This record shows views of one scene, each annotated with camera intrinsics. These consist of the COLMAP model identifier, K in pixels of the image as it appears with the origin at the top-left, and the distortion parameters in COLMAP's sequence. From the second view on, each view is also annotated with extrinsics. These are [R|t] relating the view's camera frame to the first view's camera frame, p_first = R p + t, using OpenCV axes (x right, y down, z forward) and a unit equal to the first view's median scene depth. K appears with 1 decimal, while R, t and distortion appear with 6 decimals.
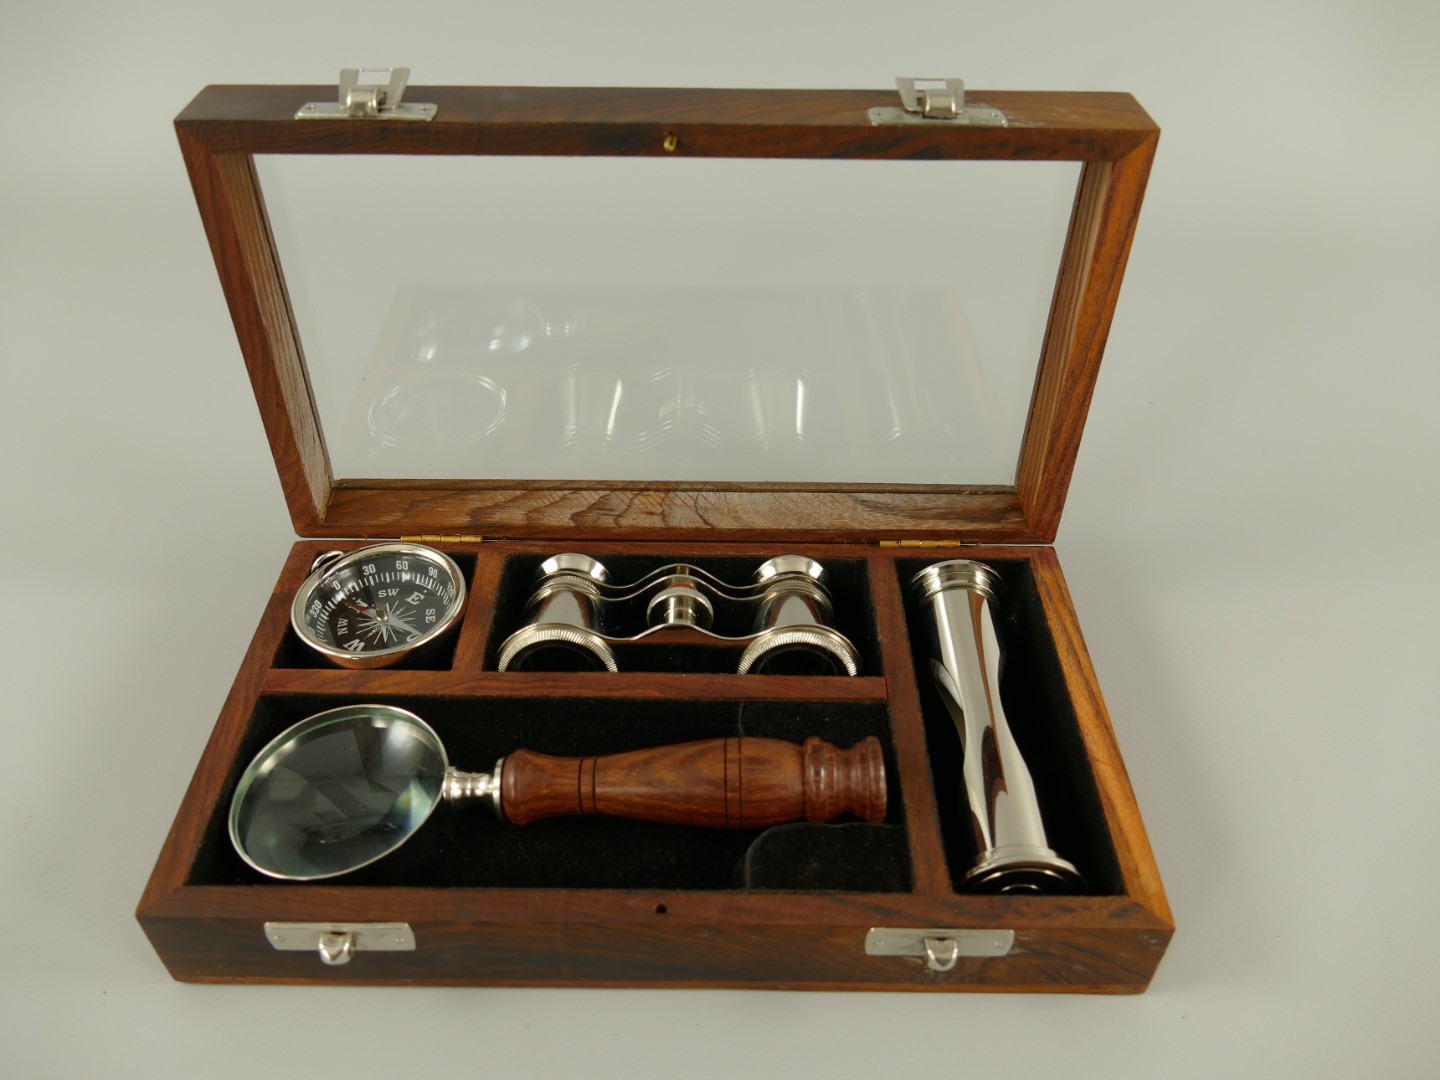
lens RADIAL K [[1126.0, 0, 721.4], [0, 1126.0, 535.5], [0, 0, 1]] dist [-0.023111, 0.022706]
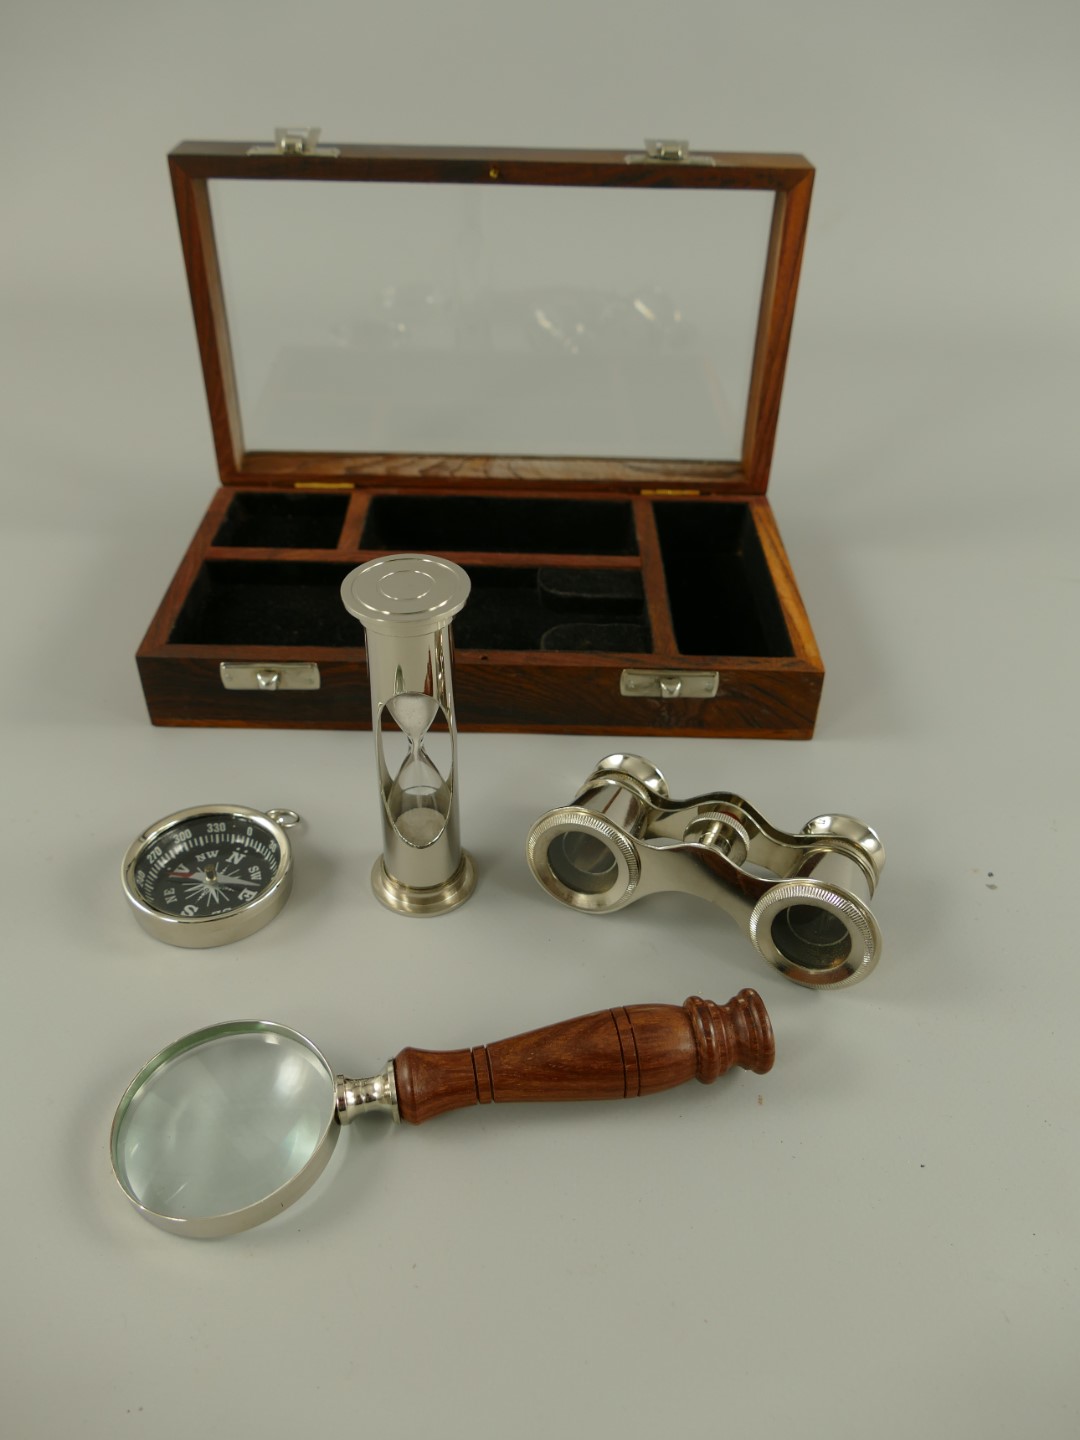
lens RADIAL K [[1126.0, 0, 542.9], [0, 1126.0, 719.0], [0, 0, 1]] dist [-0.023111, 0.022706]
pose [[0.999943, 0.005437, 0.009188, 0.008661], [-0.004927, 0.998497, -0.054588, 0.380703], [-0.009471, 0.054540, 0.998467, -0.385957]]
